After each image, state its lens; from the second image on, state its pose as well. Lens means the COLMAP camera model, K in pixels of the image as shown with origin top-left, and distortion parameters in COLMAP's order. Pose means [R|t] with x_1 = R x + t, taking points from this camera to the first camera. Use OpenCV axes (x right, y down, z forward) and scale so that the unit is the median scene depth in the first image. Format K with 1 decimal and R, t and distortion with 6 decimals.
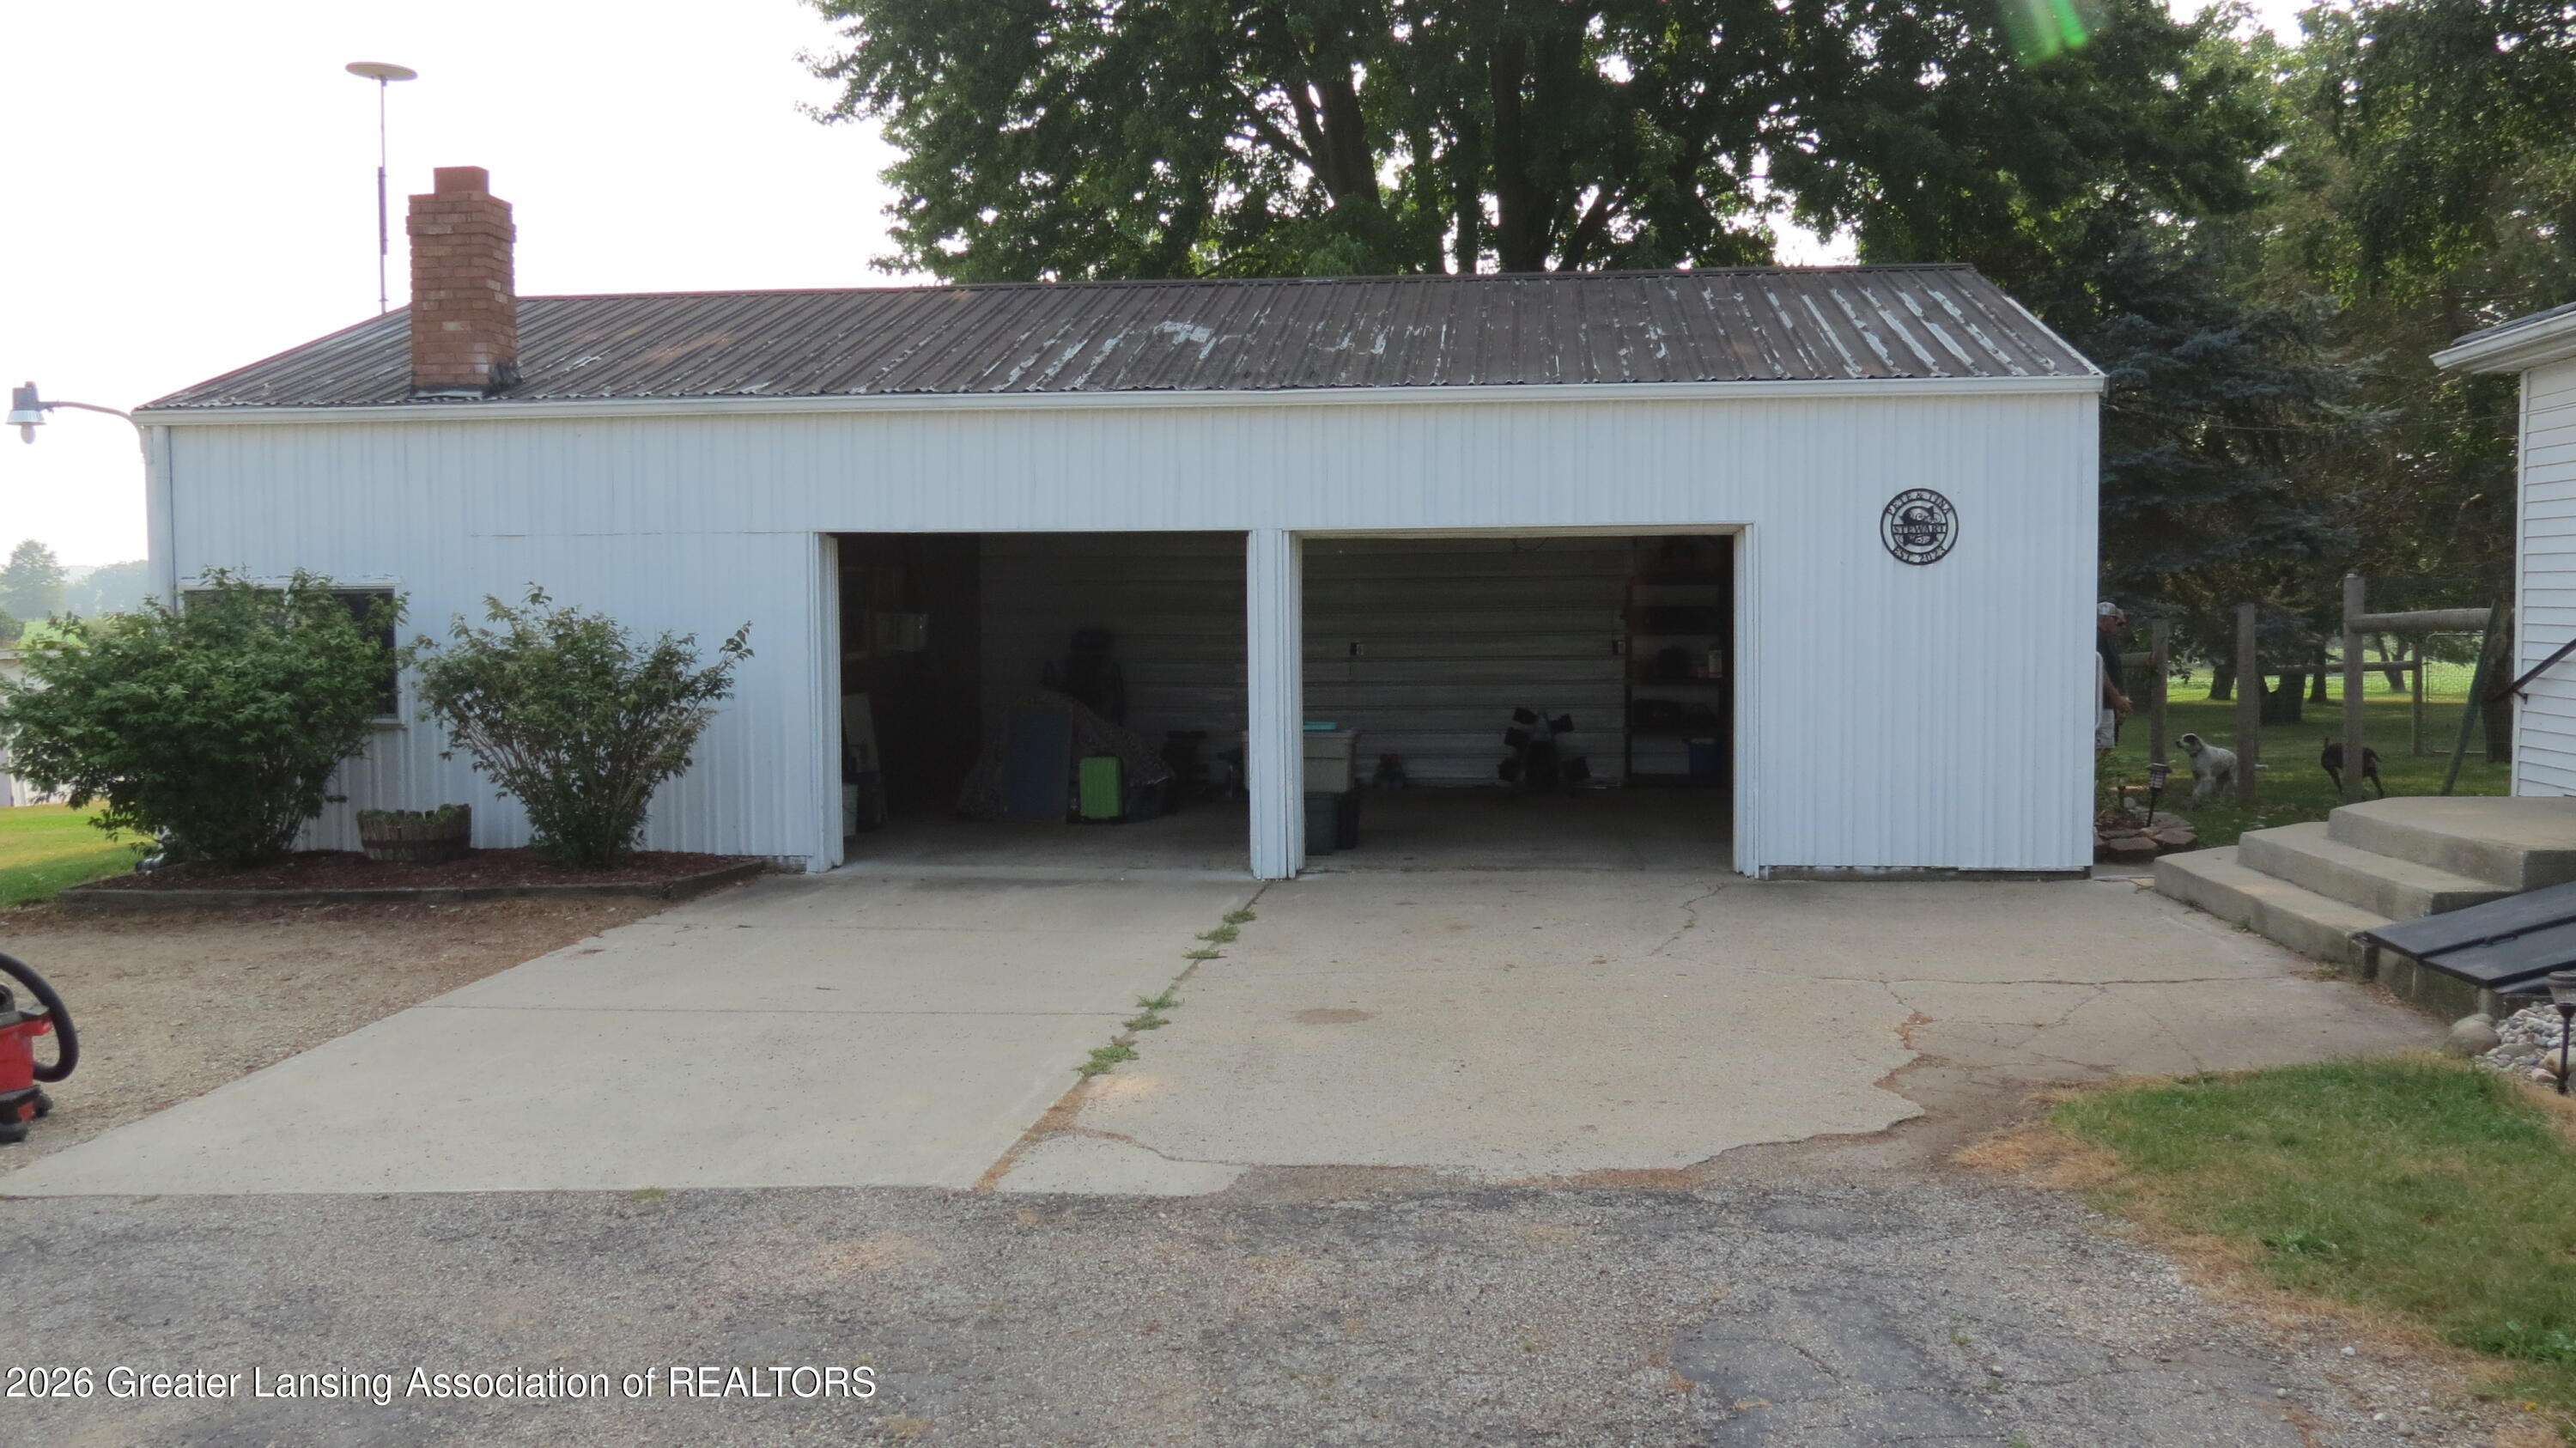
lens RADIAL K [[2203.0, 0, 1280.9], [0, 2203.0, 724.7], [0, 0, 1]] dist [-0.031007, 0.001305]
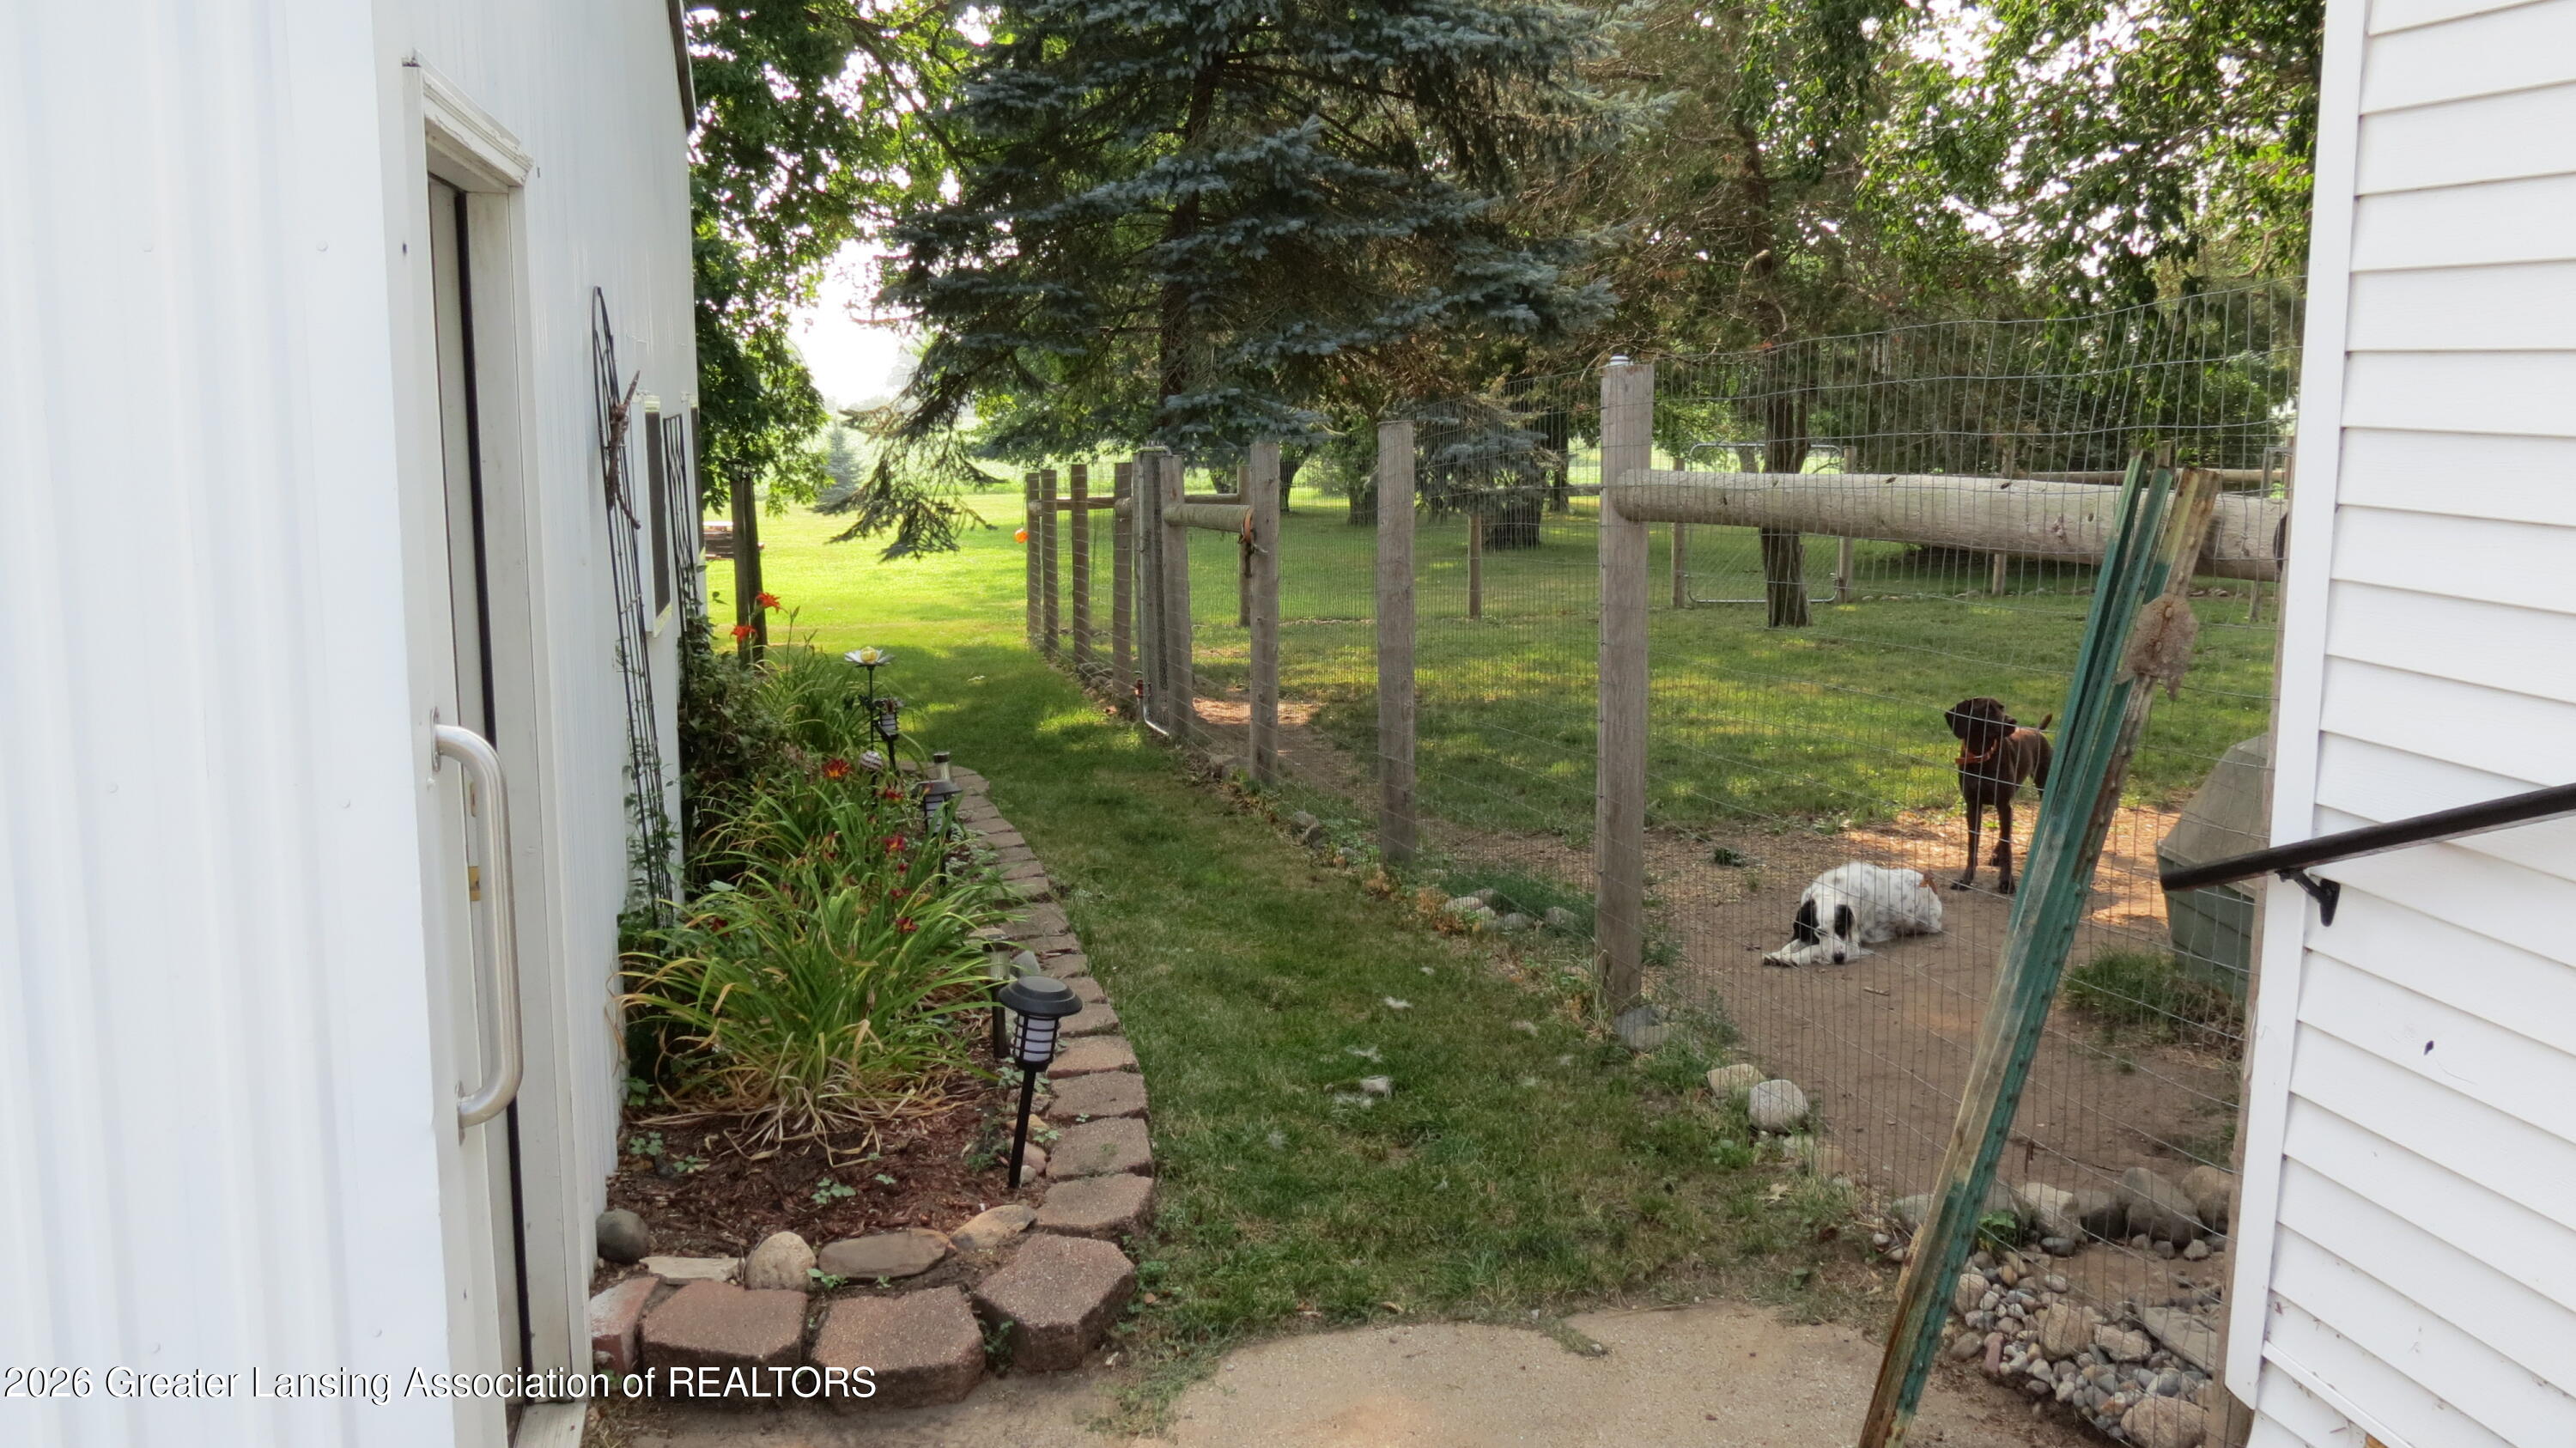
lens RADIAL K [[2203.0, 0, 1285.4], [0, 2203.0, 732.2], [0, 0, 1]] dist [-0.031007, 0.001305]
pose [[0.949774, -0.039391, 0.310449, 0.214556], [0.007697, 0.994687, 0.102662, -0.029982], [-0.312843, -0.095116, 0.945030, 0.445644]]
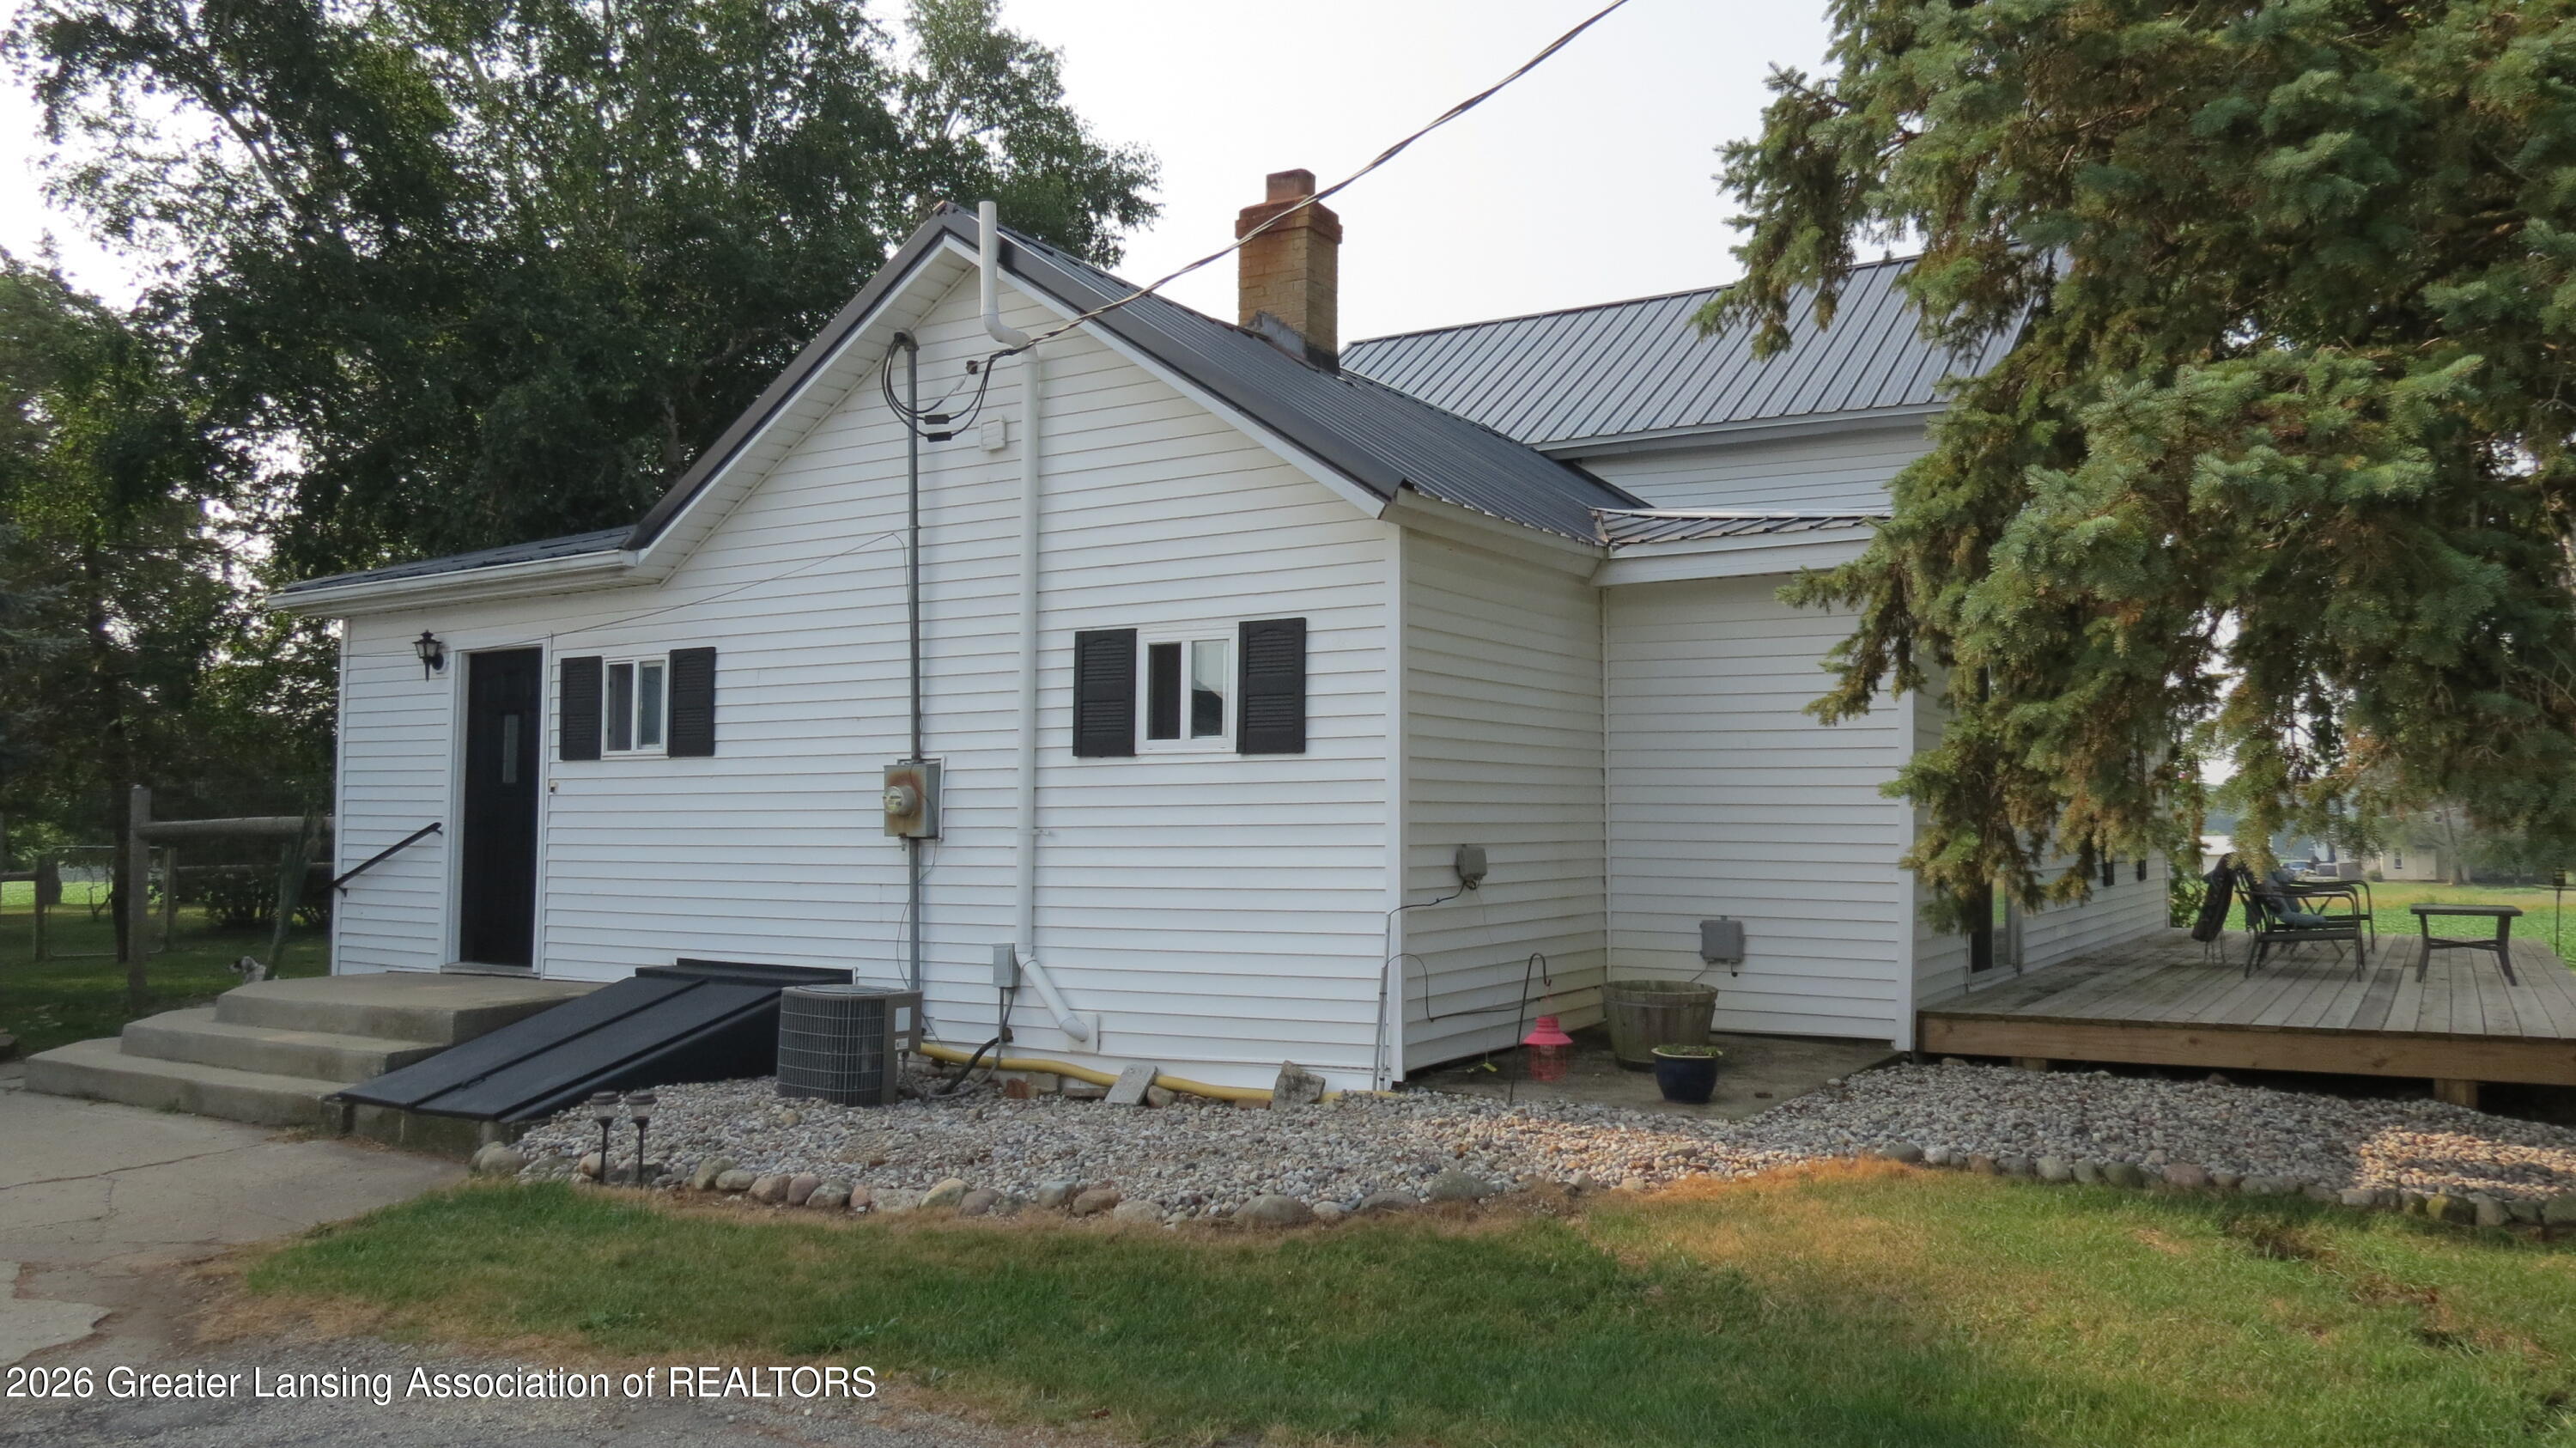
lens RADIAL K [[1871.8, 0, 1285.3], [0, 1871.8, 725.1], [0, 0, 1]] dist [-0.005681, -0.001046]
pose [[0.427559, 0.059626, 0.902019, -0.075692], [0.041425, 0.995482, -0.085440, 0.003018], [-0.903038, 0.073897, 0.423157, 0.051671]]
